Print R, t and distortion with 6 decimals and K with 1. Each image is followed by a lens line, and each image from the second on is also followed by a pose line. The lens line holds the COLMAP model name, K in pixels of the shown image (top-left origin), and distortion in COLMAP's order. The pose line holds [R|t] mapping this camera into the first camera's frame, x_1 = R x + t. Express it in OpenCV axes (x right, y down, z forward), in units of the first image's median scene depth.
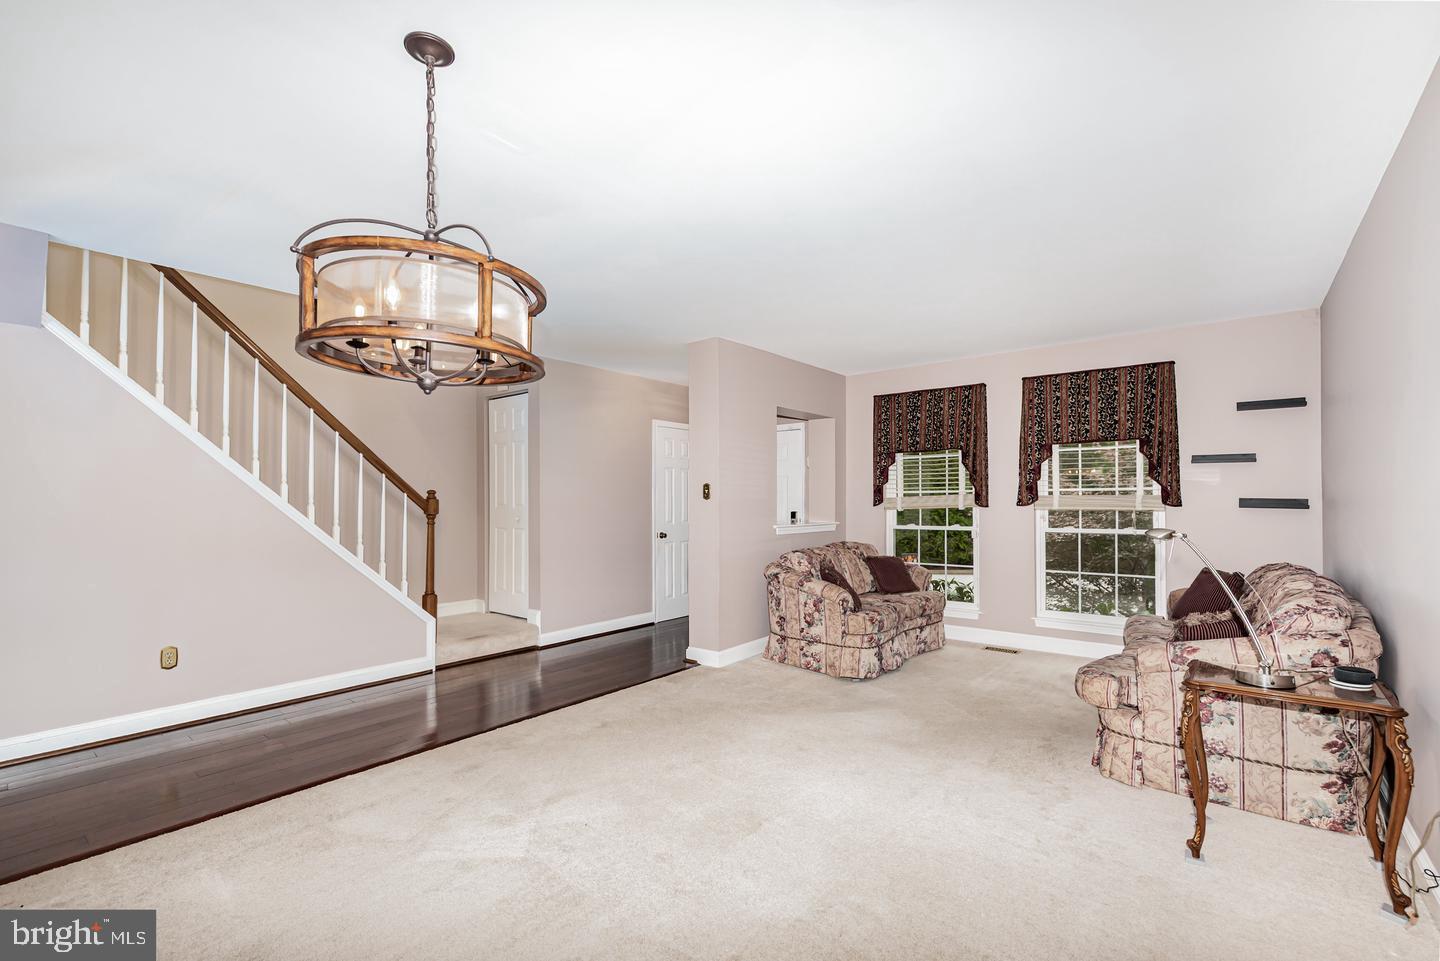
lens RADIAL K [[625.1, 0, 716.9], [0, 625.1, 494.1], [0, 0, 1]] dist [0.002073, 0.000047]
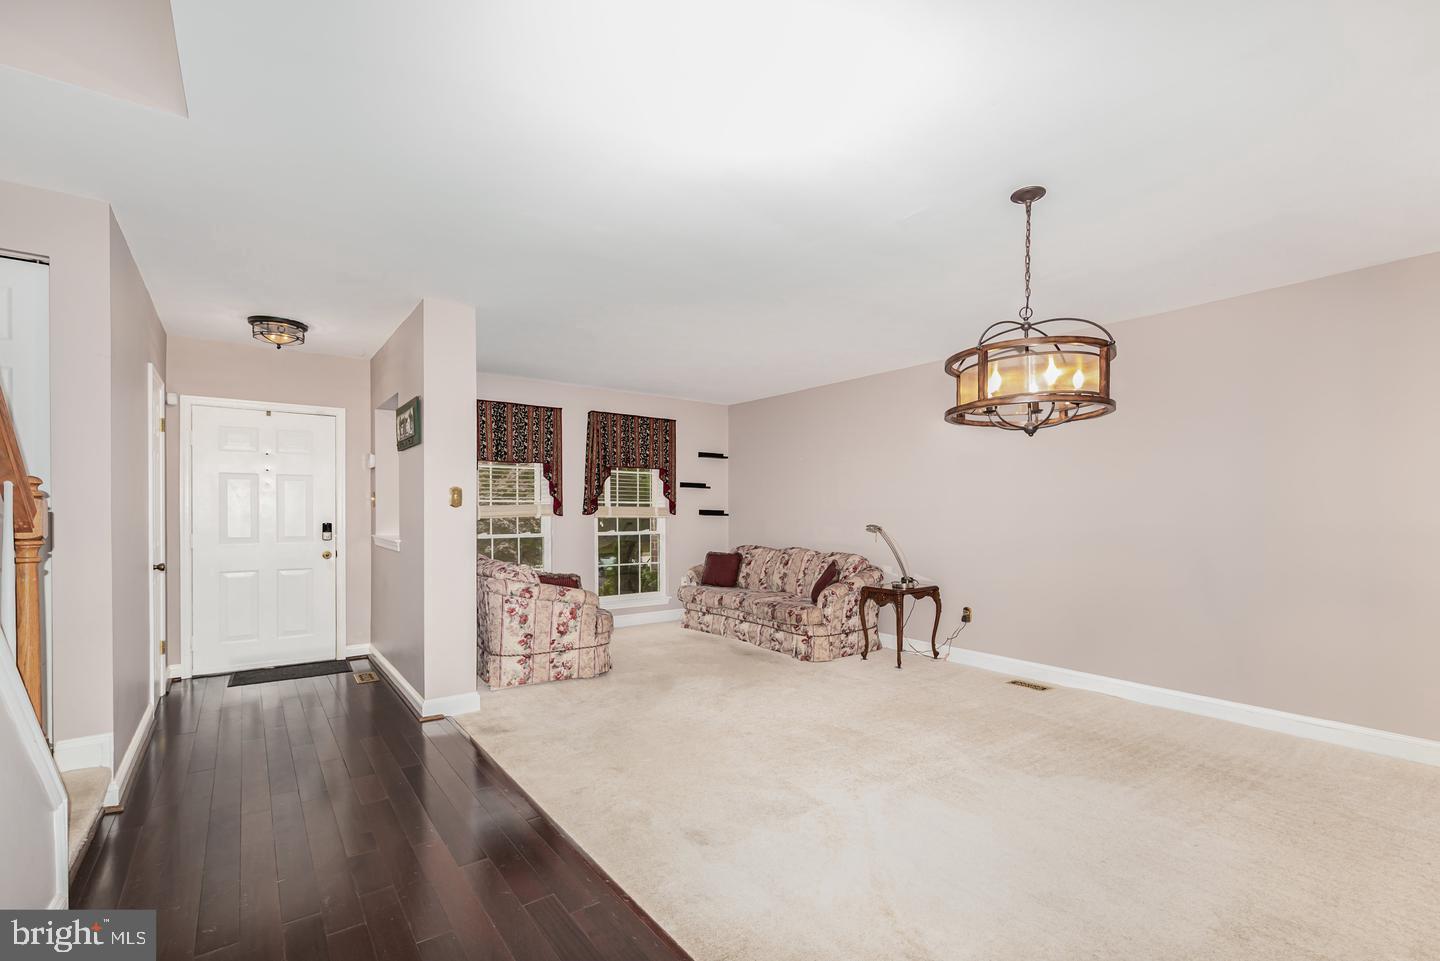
lens RADIAL K [[648.3, 0, 719.6], [0, 648.3, 517.3], [0, 0, 1]] dist [0.000599, 0.000006]
pose [[0.235407, -0.004096, 0.971888, -0.777437], [-0.013546, 0.999880, 0.007495, 0.012143], [-0.971802, -0.014930, 0.235324, 0.509364]]
